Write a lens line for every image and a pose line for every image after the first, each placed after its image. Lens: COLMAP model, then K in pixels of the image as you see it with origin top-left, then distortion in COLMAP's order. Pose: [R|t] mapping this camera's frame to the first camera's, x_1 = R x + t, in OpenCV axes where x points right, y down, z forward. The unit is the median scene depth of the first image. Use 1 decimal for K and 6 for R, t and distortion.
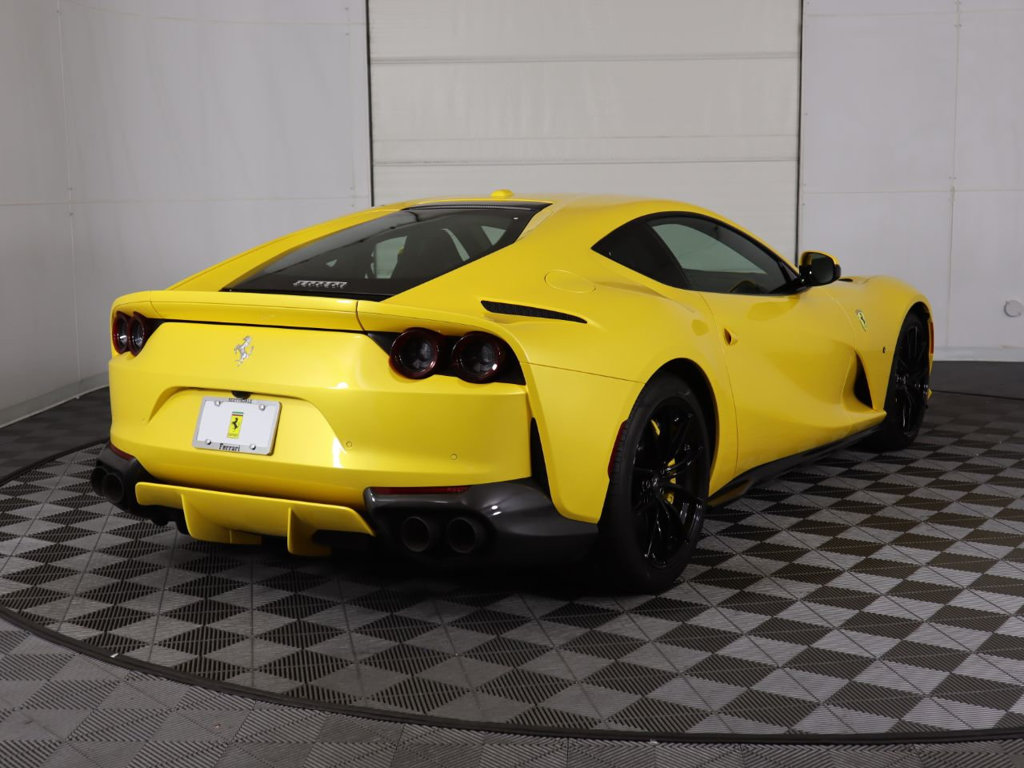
lens RADIAL K [[764.1, 0, 513.4], [0, 764.1, 379.5], [0, 0, 1]] dist [0.009841, 0.021565]
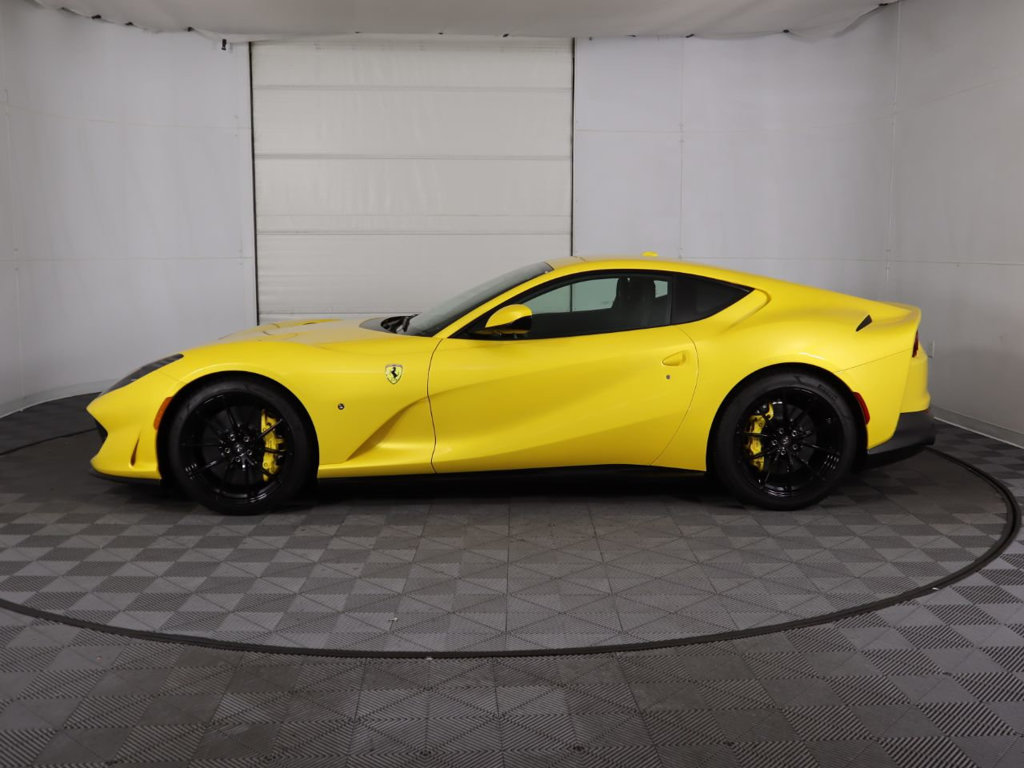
lens RADIAL K [[572.8, 0, 503.8], [0, 572.8, 395.6], [0, 0, 1]] dist [-0.006816, 0.009950]
pose [[0.998052, -0.006065, 0.062088, 0.185604], [0.006042, 0.999982, 0.000559, 0.002905], [-0.062090, -0.000183, 0.998071, -0.018923]]
